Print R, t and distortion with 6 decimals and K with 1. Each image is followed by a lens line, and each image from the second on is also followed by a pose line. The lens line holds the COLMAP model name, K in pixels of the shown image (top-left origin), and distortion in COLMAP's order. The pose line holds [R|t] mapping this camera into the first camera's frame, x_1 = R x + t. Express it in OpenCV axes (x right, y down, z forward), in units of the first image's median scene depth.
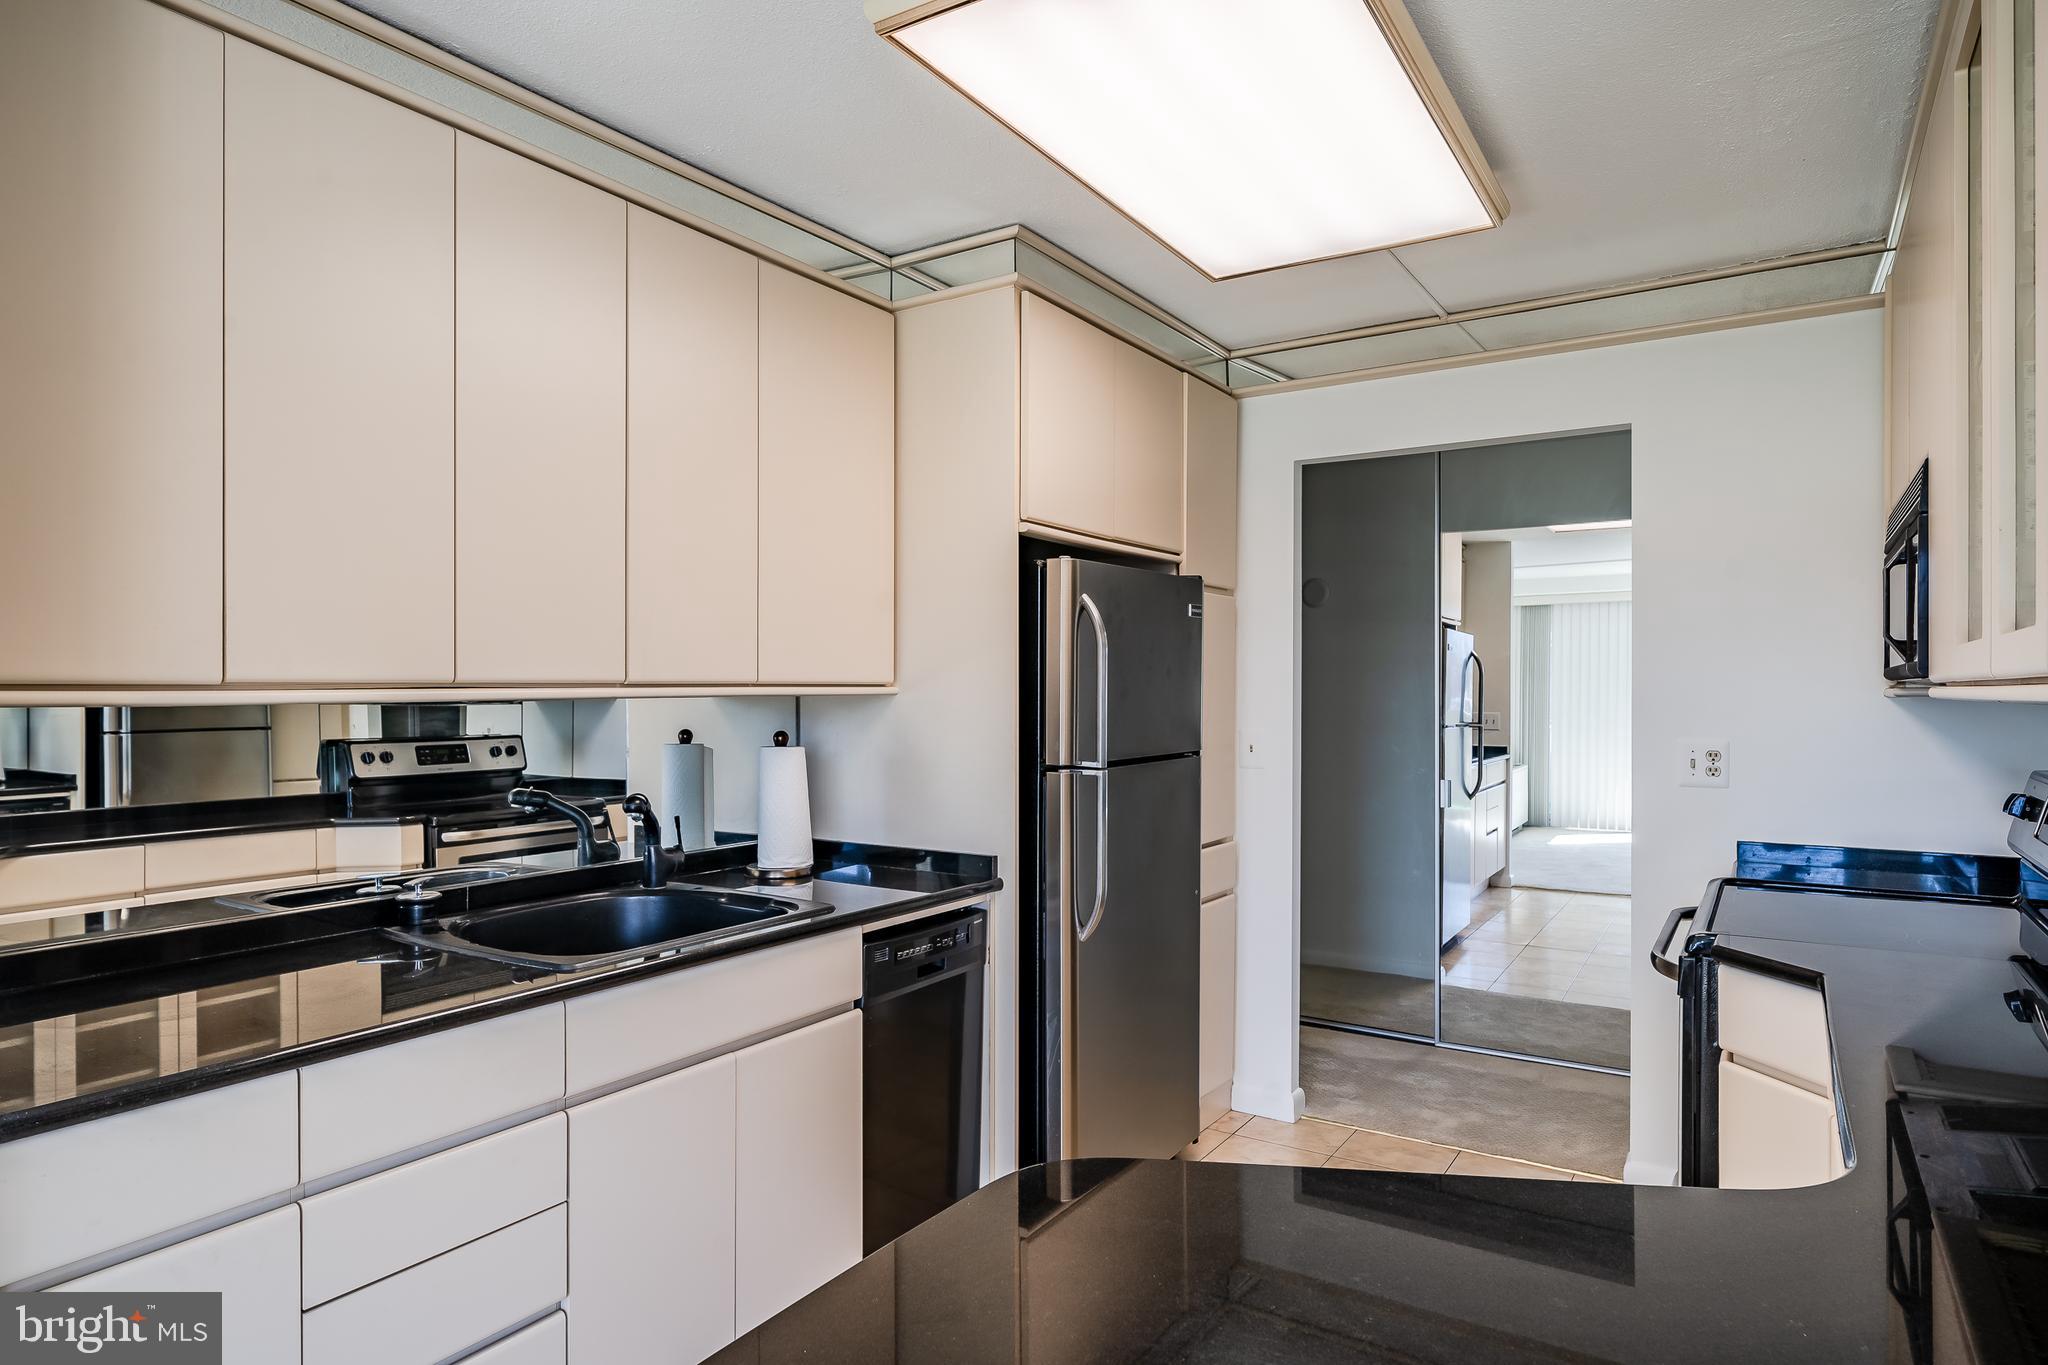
lens RADIAL K [[1175.7, 0, 1015.0], [0, 1175.7, 694.9], [0, 0, 1]] dist [0.000039, 0.000170]
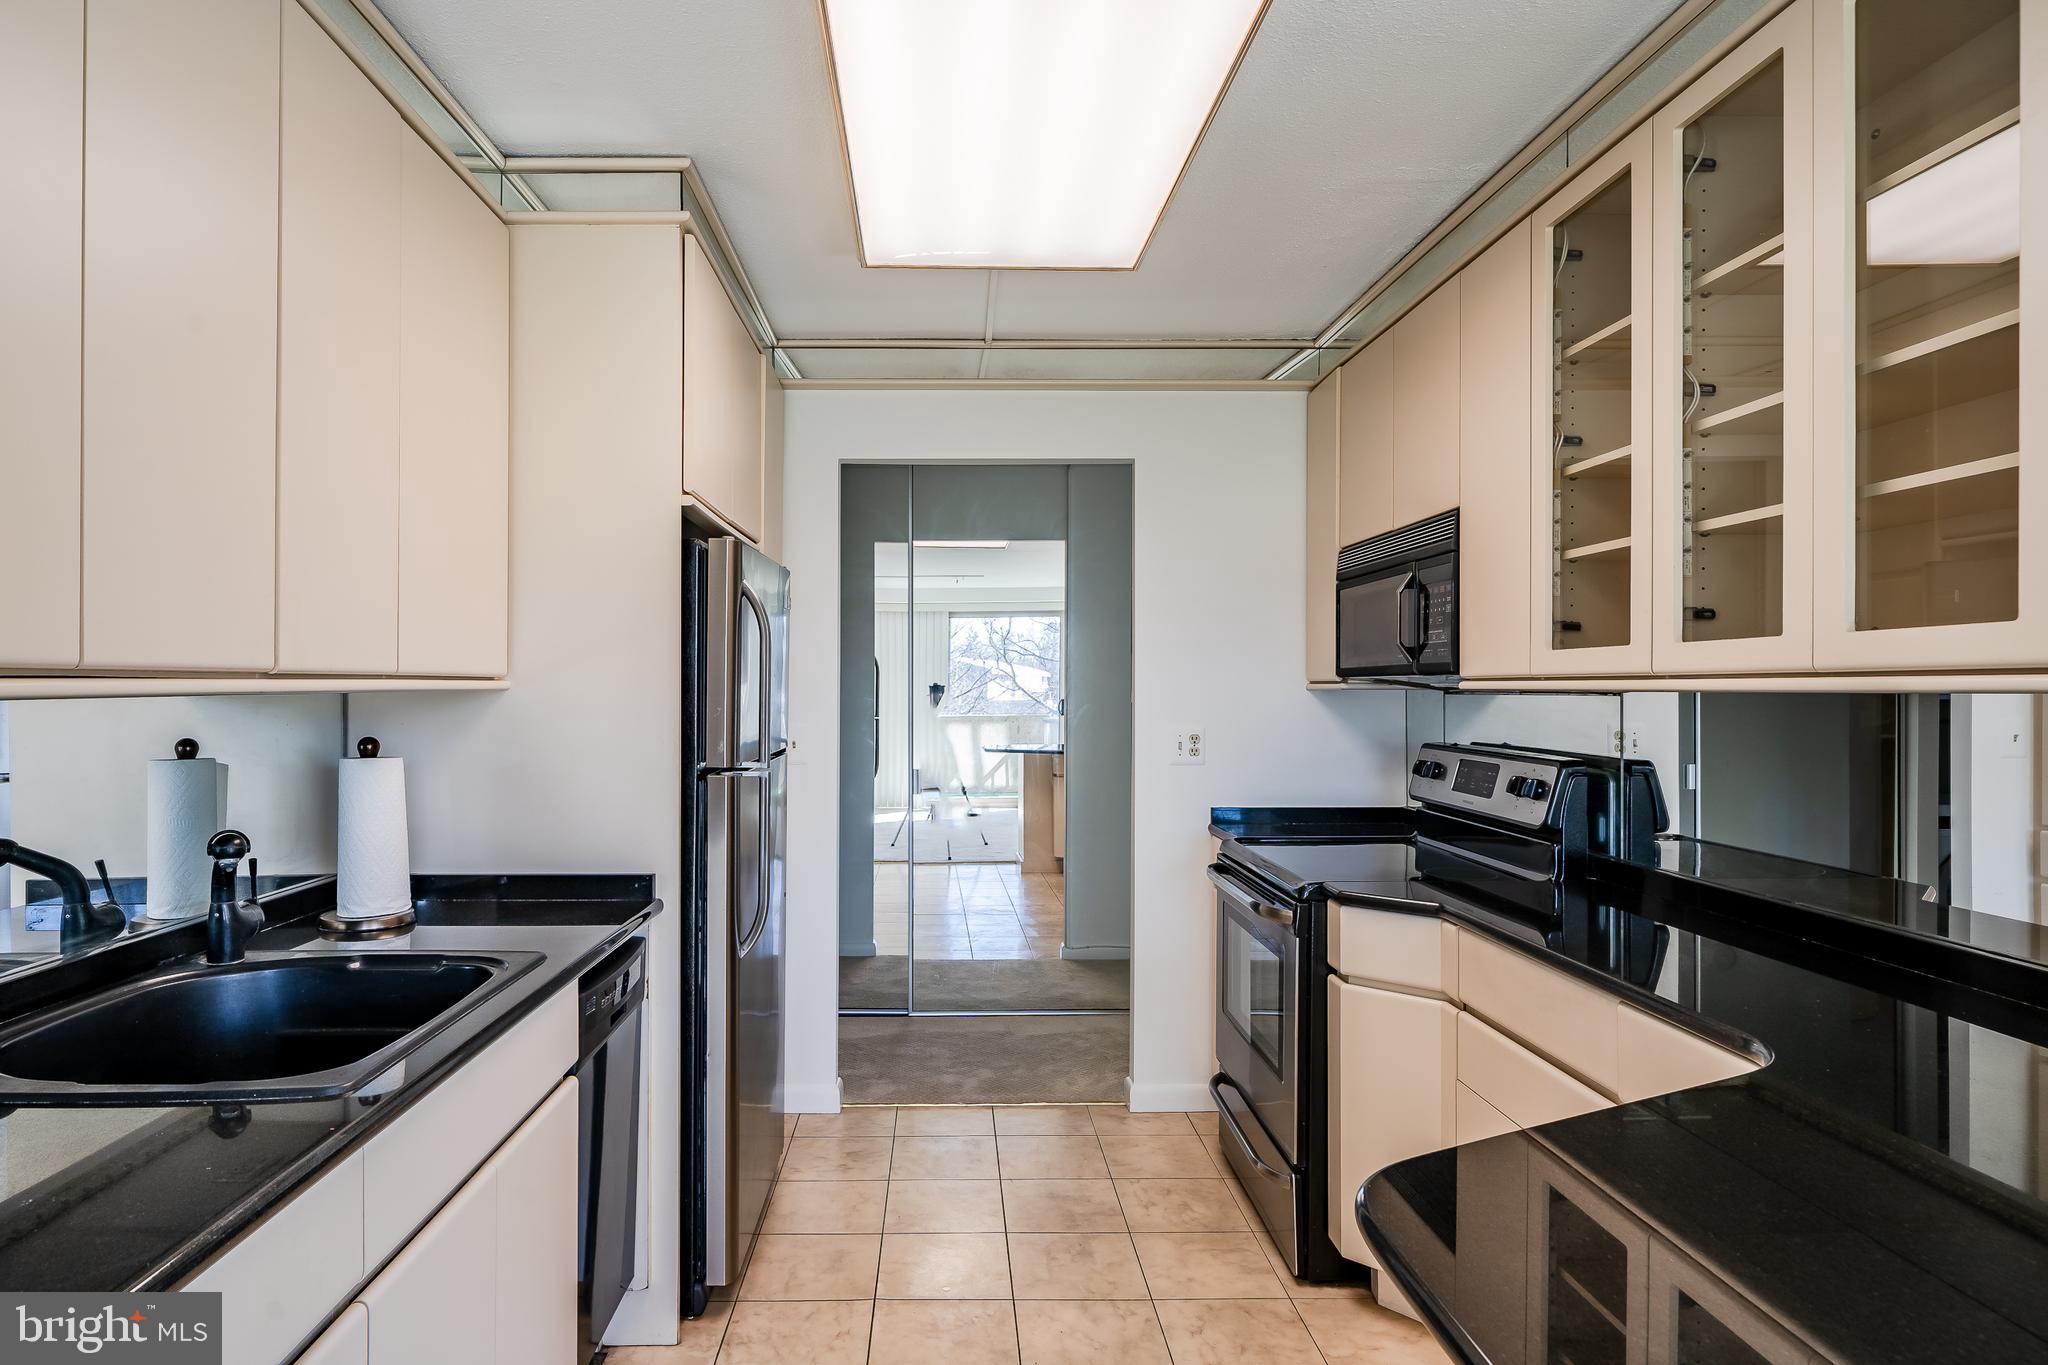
lens RADIAL K [[1142.4, 0, 948.9], [0, 1142.4, 701.1], [0, 0, 1]] dist [-0.001795, -0.000052]
pose [[0.833381, -0.007491, 0.552648, -0.281035], [0.004093, 0.999964, 0.007381, 0.002761], [-0.552683, -0.003889, 0.833382, 0.159430]]
